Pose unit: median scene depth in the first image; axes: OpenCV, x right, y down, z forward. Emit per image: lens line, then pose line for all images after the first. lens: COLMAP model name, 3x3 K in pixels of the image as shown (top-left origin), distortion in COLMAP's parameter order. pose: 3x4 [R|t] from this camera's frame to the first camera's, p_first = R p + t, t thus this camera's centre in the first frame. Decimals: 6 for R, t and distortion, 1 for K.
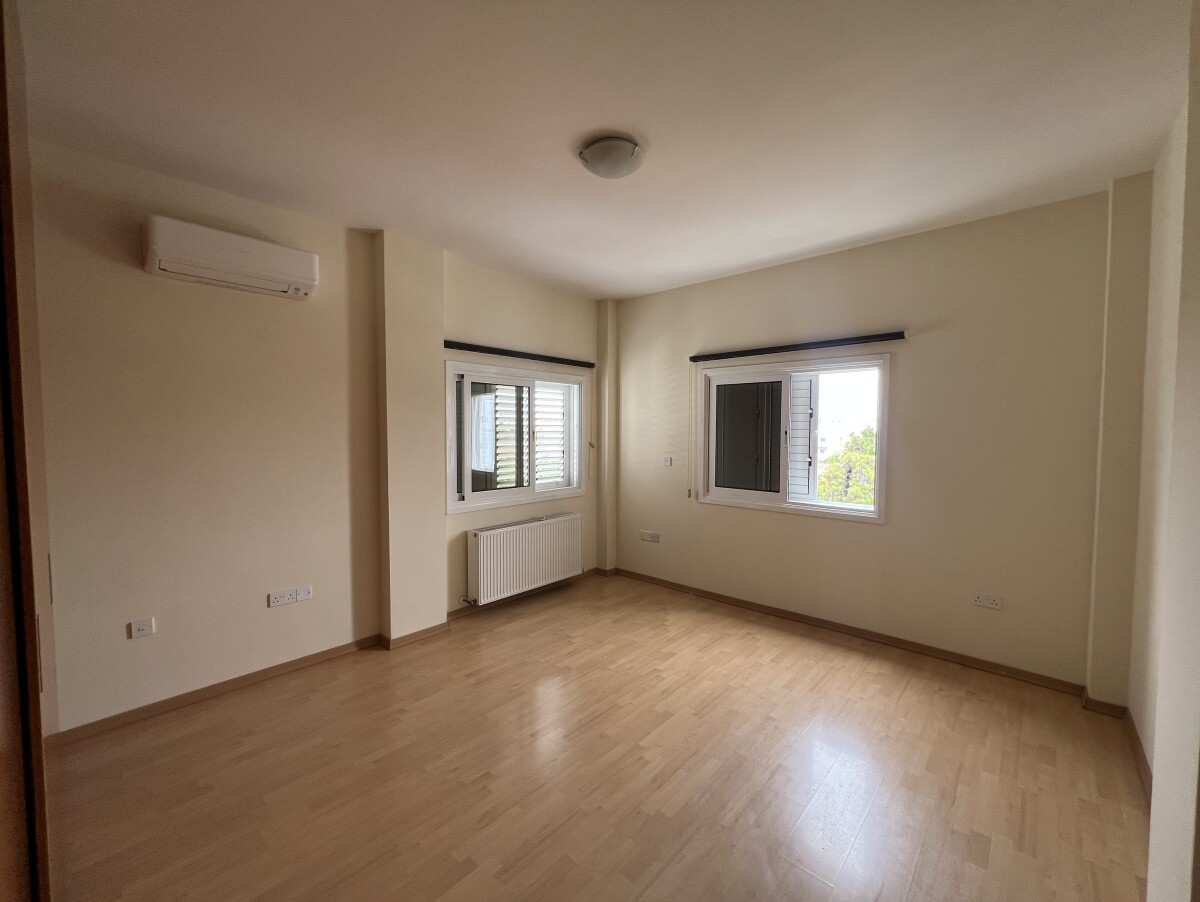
lens RADIAL K [[482.8, 0, 600.0], [0, 482.8, 449.3], [0, 0, 1]] dist [-0.001744, -0.000133]
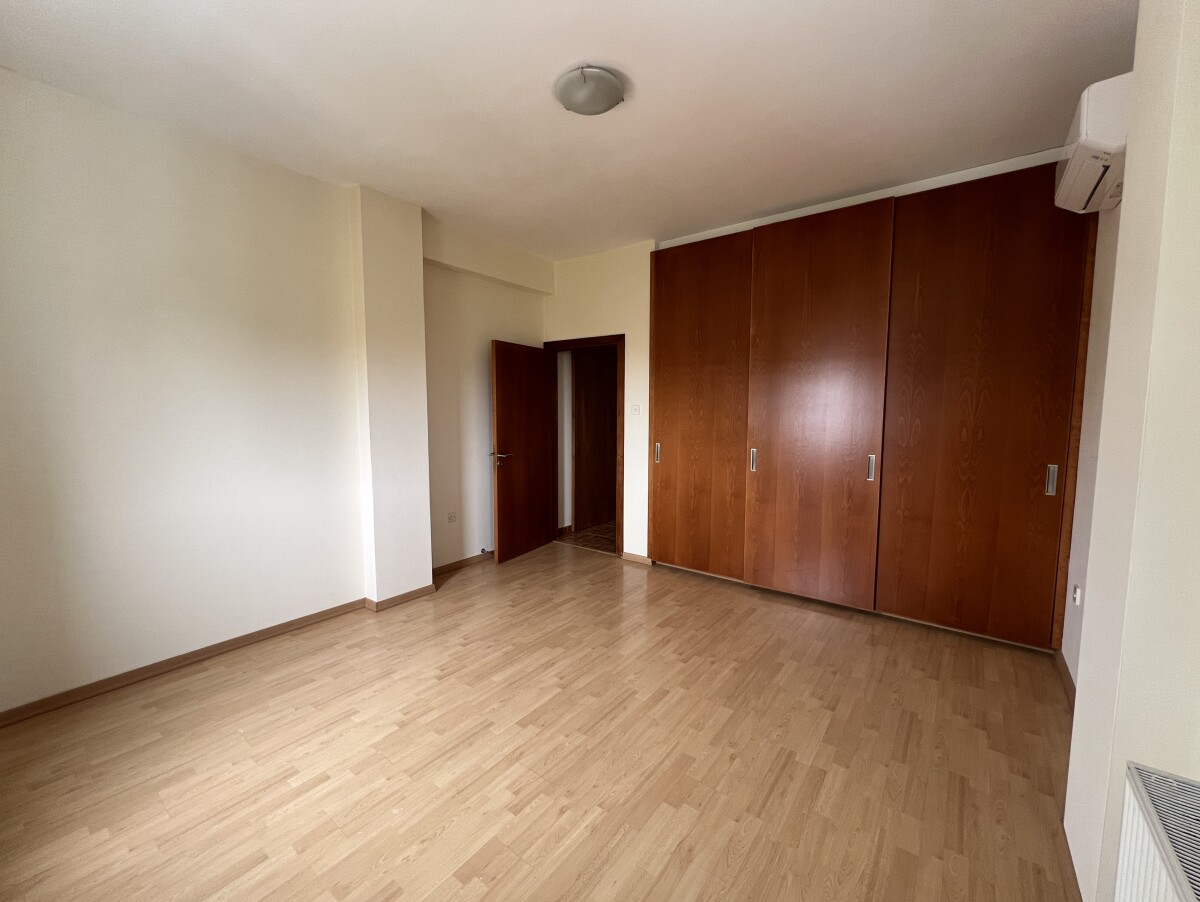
lens RADIAL K [[482.8, 0, 600.0], [0, 482.8, 449.3], [0, 0, 1]] dist [-0.001744, -0.000133]
pose [[-0.995933, 0.003575, -0.090024, 0.075397], [-0.008355, 0.991241, 0.131797, -0.032757], [0.089707, 0.132014, -0.987180, 1.639970]]
